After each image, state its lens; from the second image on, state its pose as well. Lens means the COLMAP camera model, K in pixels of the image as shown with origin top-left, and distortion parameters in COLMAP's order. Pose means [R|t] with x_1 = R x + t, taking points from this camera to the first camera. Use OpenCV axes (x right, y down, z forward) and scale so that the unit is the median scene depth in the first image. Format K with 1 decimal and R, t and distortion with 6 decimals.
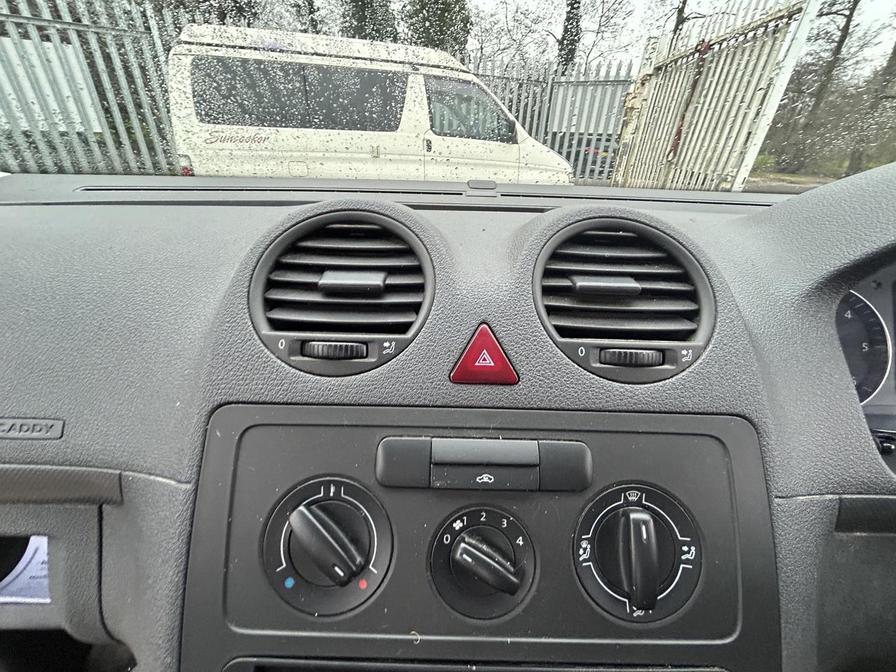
lens RADIAL K [[361.8, 0, 446.9], [0, 361.8, 335.5], [0, 0, 1]] dist [-0.000559, -0.000857]
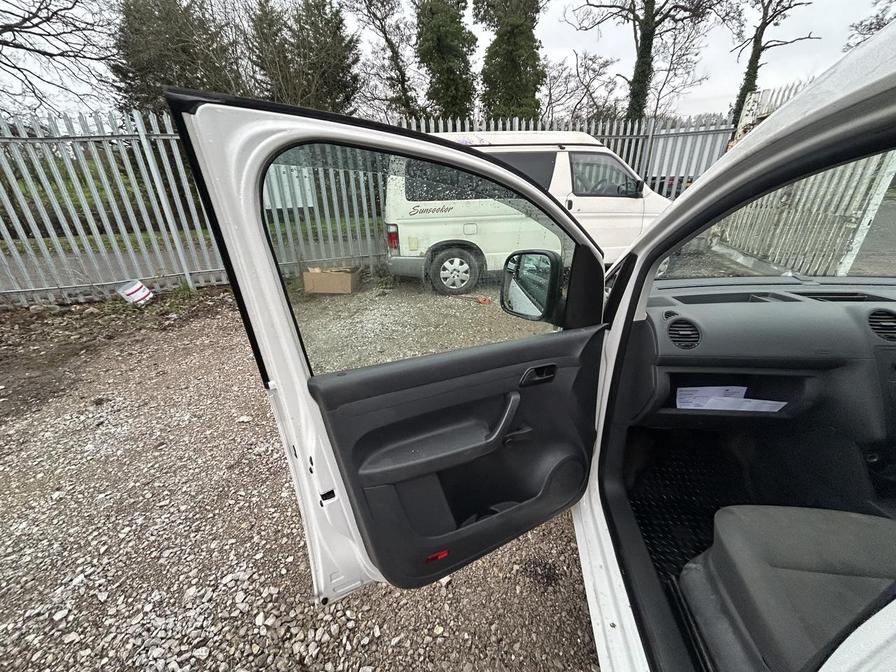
lens RADIAL K [[361.8, 0, 446.5], [0, 361.8, 335.1], [0, 0, 1]] dist [-0.000559, -0.000857]
pose [[0.988660, -0.002551, -0.150147, -0.283029], [-0.009477, 0.996803, -0.079338, 0.022521], [0.149870, 0.079861, 0.985475, -0.250104]]
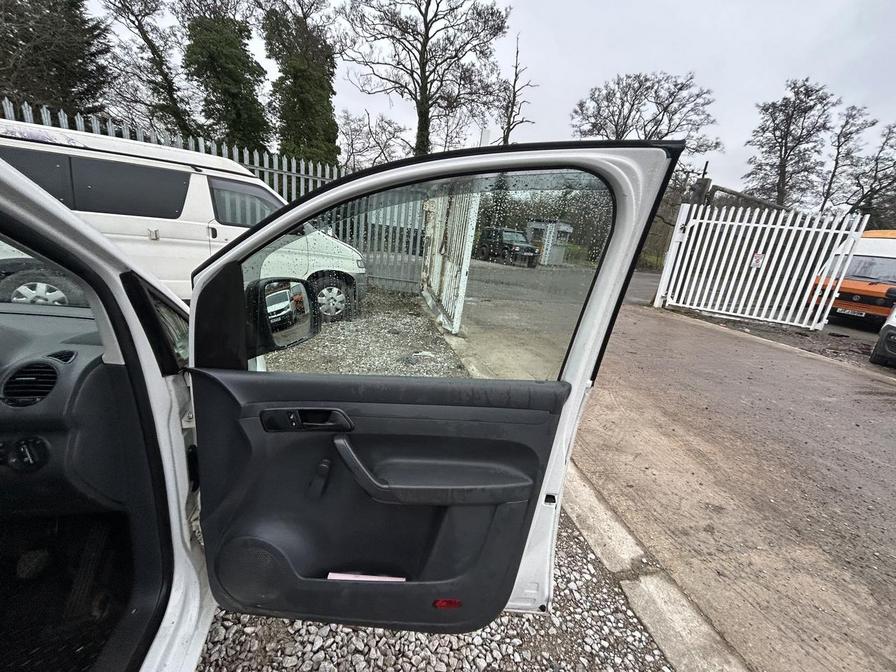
lens RADIAL K [[361.8, 0, 447.7], [0, 361.8, 335.4], [0, 0, 1]] dist [-0.000559, -0.000857]
pose [[0.958881, -0.012114, 0.283549, 0.323611], [0.063806, 0.982713, -0.173792, 0.029067], [-0.276542, 0.184738, 0.943078, -0.197969]]
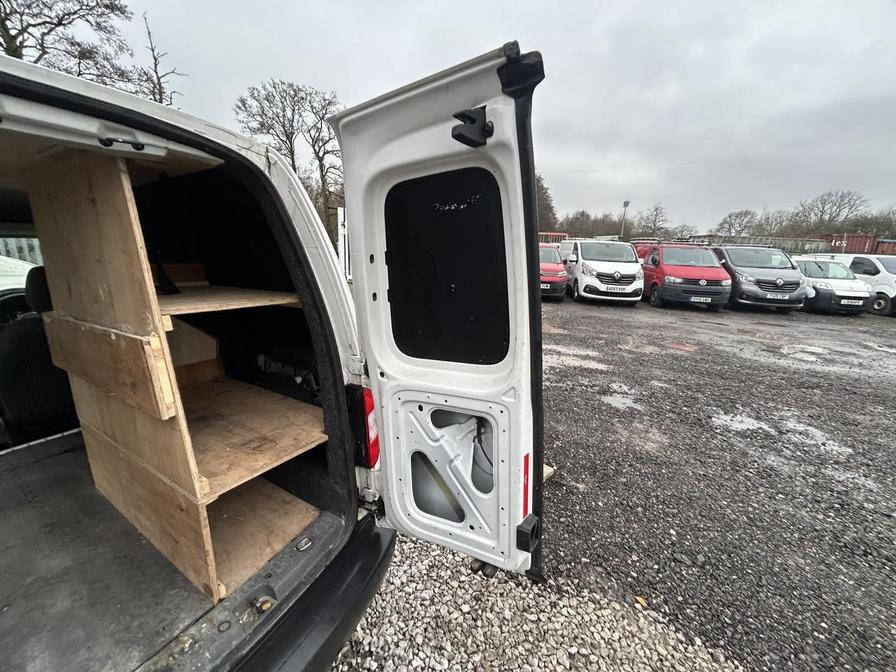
lens RADIAL K [[361.8, 0, 447.6], [0, 361.8, 336.7], [0, 0, 1]] dist [-0.000559, -0.000857]
pose [[0.512339, -0.223537, 0.829180, -0.044375], [0.378797, 0.925351, 0.015410, 0.304329], [-0.770728, 0.306196, 0.558769, -0.833317]]
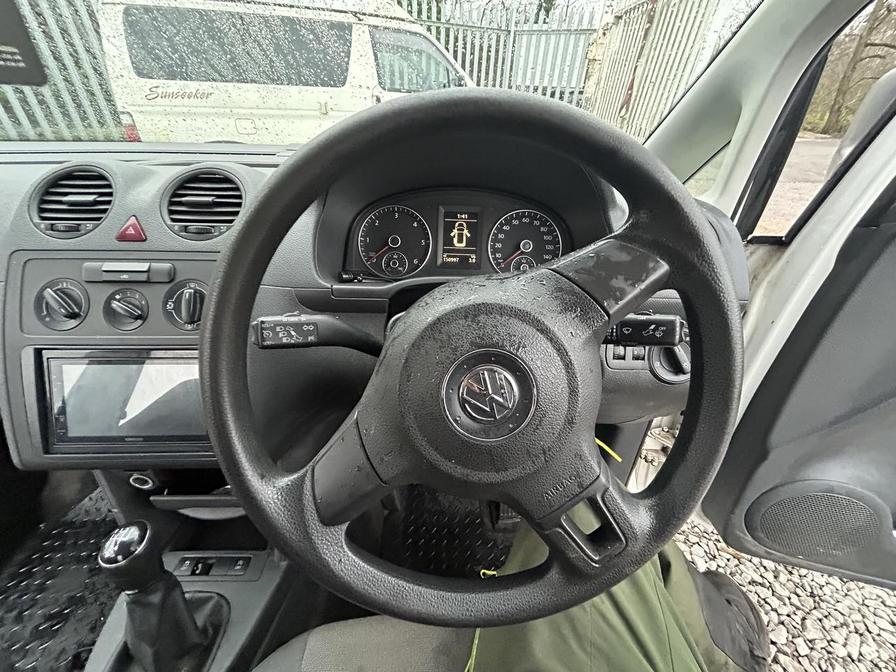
lens RADIAL K [[361.8, 0, 447.4], [0, 361.8, 334.3], [0, 0, 1]] dist [-0.000559, -0.000857]
pose [[0.999124, -0.024134, 0.034193, 0.092108], [0.020734, 0.995115, 0.096517, 0.024636], [-0.036356, -0.095724, 0.994744, -0.065810]]
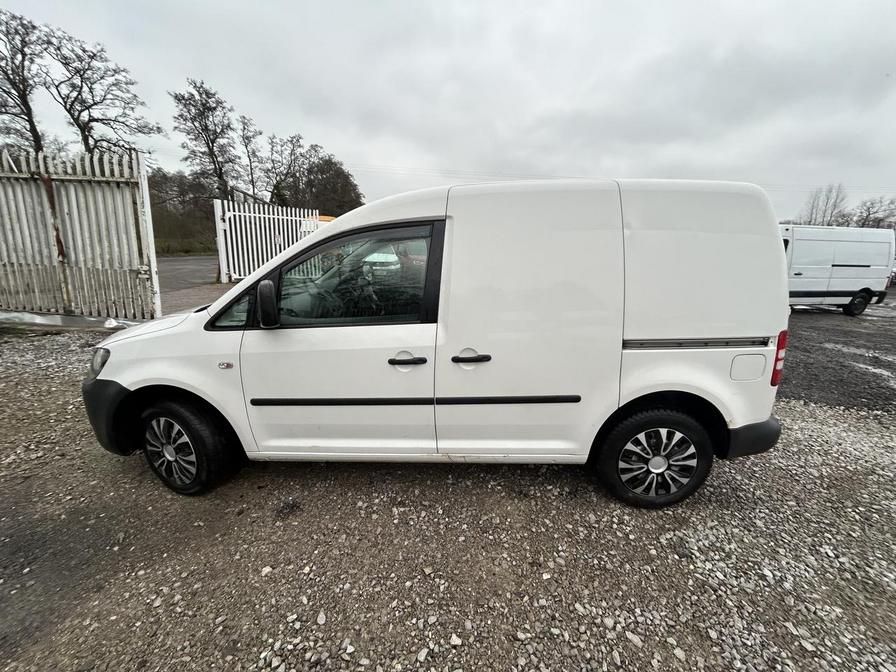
lens RADIAL K [[361.8, 0, 449.5], [0, 361.8, 335.8], [0, 0, 1]] dist [-0.000559, -0.000857]
pose [[0.012759, -0.266868, 0.963649, -0.680479], [0.434596, 0.869421, 0.235019, -0.000651], [-0.900535, 0.415800, 0.127072, -0.222410]]
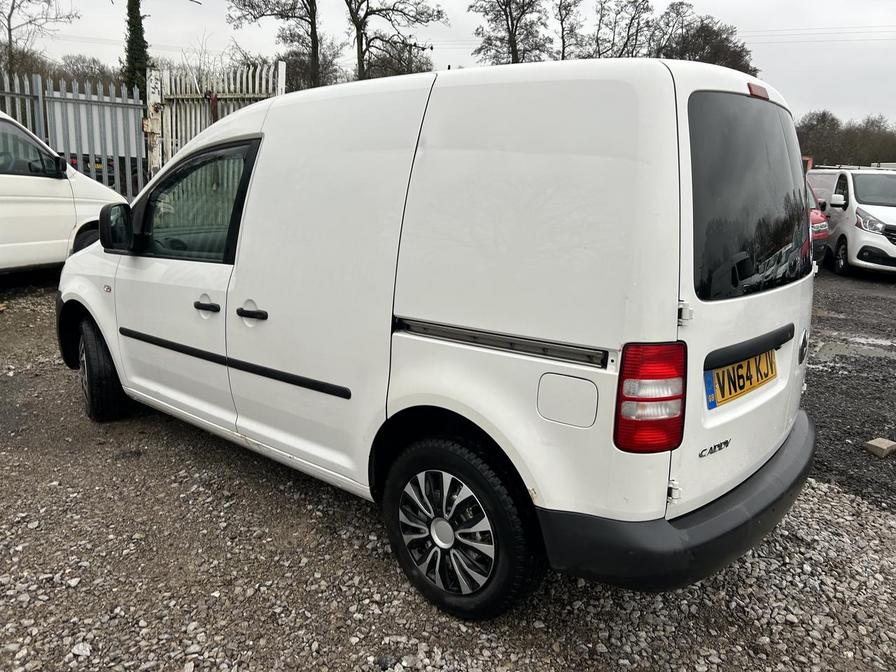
lens RADIAL K [[674.9, 0, 452.0], [0, 674.9, 333.8], [0, 0, 1]] dist [0.035497, -0.030831]
pose [[0.622528, -0.183739, 0.760723, -0.637663], [0.332912, 0.941886, -0.044938, 0.274525], [-0.708257, 0.281229, 0.647520, -0.779352]]
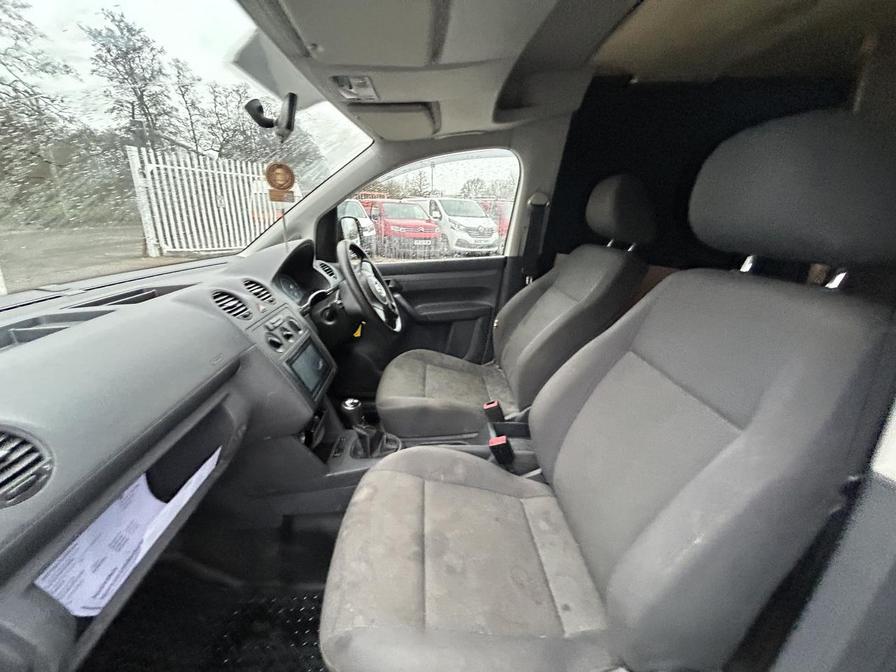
lens RADIAL K [[361.8, 0, 449.6], [0, 361.8, 336.1], [0, 0, 1]] dist [-0.000559, -0.000857]
pose [[-0.070437, -0.345448, 0.935791, -0.229493], [0.438194, 0.832044, 0.340132, -0.008471], [-0.896117, 0.434015, 0.092767, -0.080329]]
